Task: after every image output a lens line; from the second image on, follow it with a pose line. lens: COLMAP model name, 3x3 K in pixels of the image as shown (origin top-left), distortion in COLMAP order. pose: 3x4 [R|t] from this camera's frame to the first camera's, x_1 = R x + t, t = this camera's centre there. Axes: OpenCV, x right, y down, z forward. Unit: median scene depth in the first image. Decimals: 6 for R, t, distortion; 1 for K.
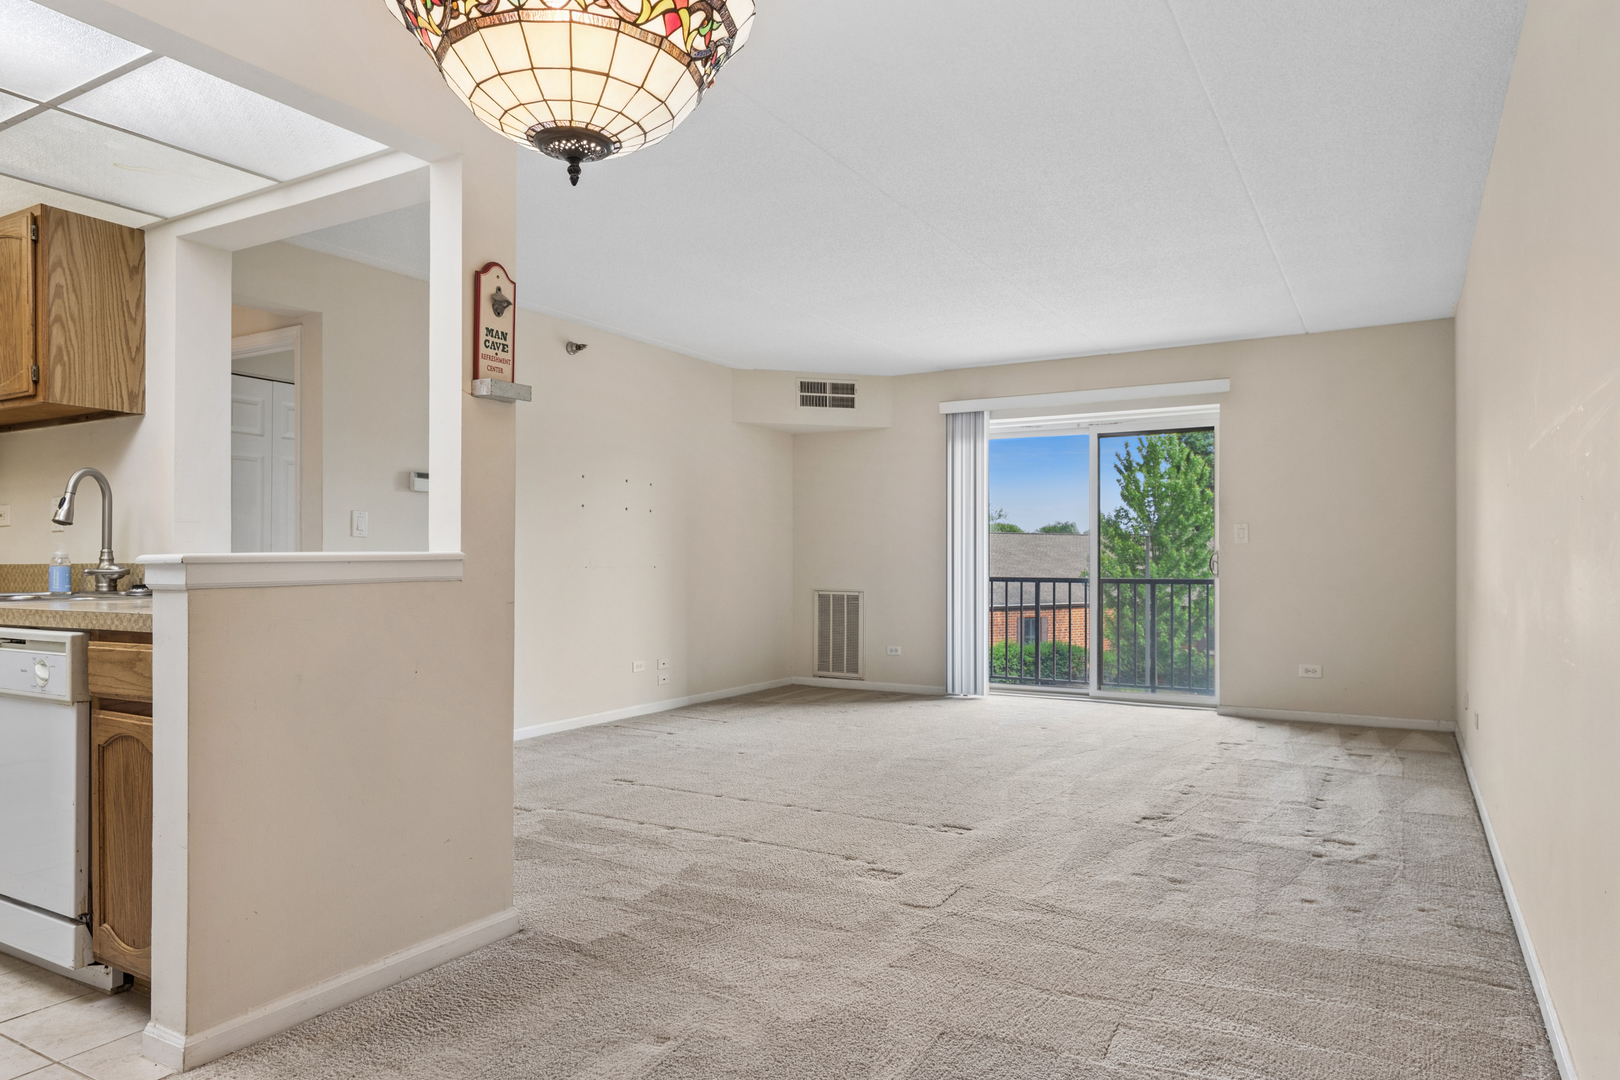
lens RADIAL K [[1010.3, 0, 840.5], [0, 1010.3, 546.1], [0, 0, 1]] dist [0.013280, -0.004003]
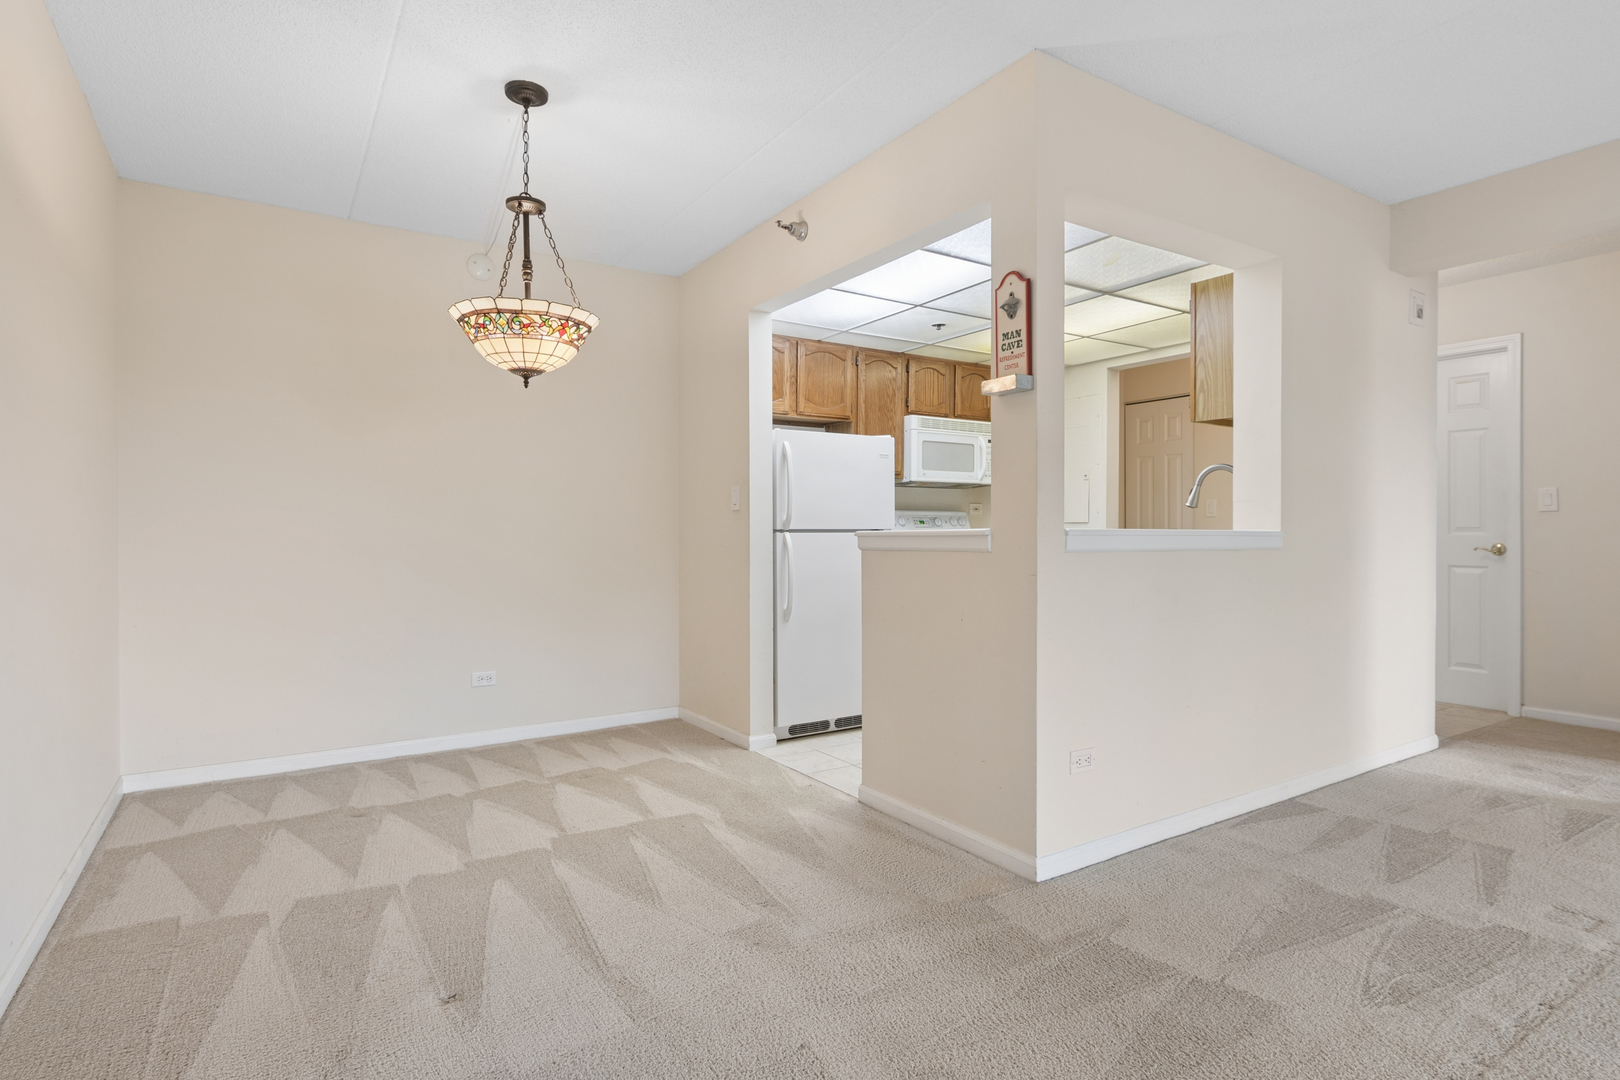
lens RADIAL K [[850.3, 0, 821.5], [0, 850.3, 535.1], [0, 0, 1]] dist [0.000574, 0.003195]
pose [[-0.473872, 0.009605, -0.880541, 0.677384], [0.014440, 0.999891, 0.003136, 0.007836], [0.880475, -0.011229, -0.473959, 1.438838]]
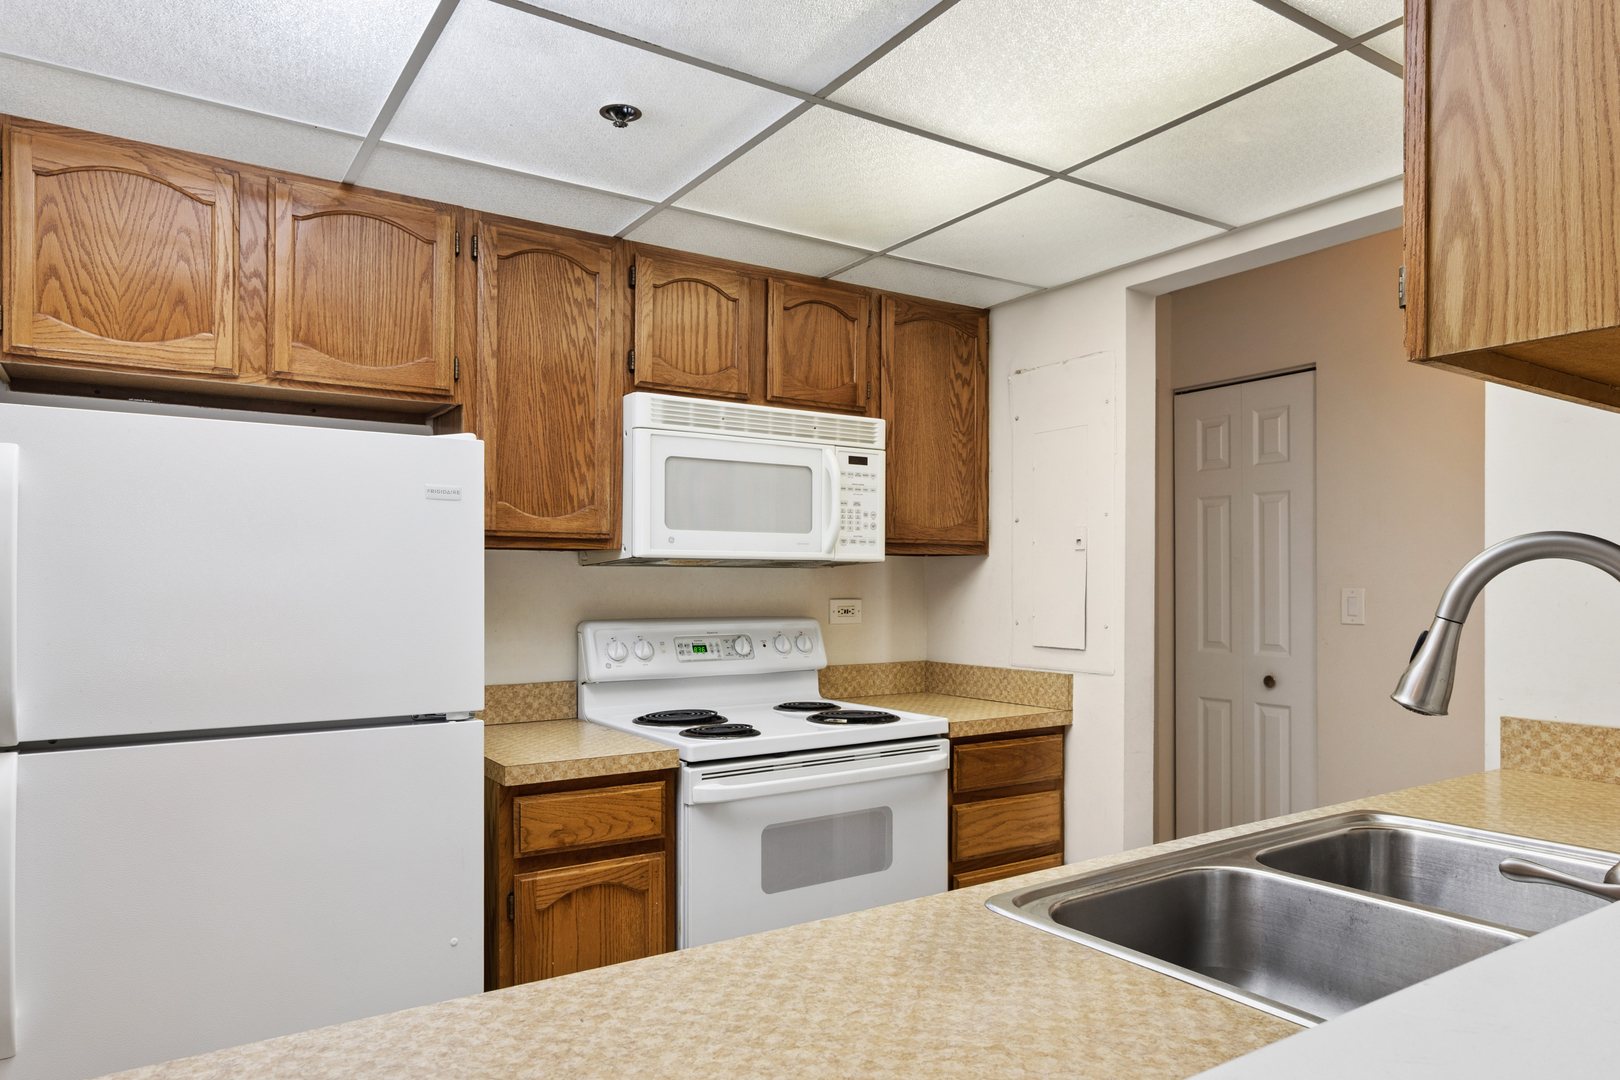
lens RADIAL K [[1010.3, 0, 847.1], [0, 1010.3, 570.3], [0, 0, 1]] dist [0.013280, -0.004003]
pose [[-0.456686, -0.006546, -0.889604, -0.495185], [0.013155, 0.999814, -0.014110, -0.086617], [0.889531, -0.018147, -0.456515, 1.279665]]
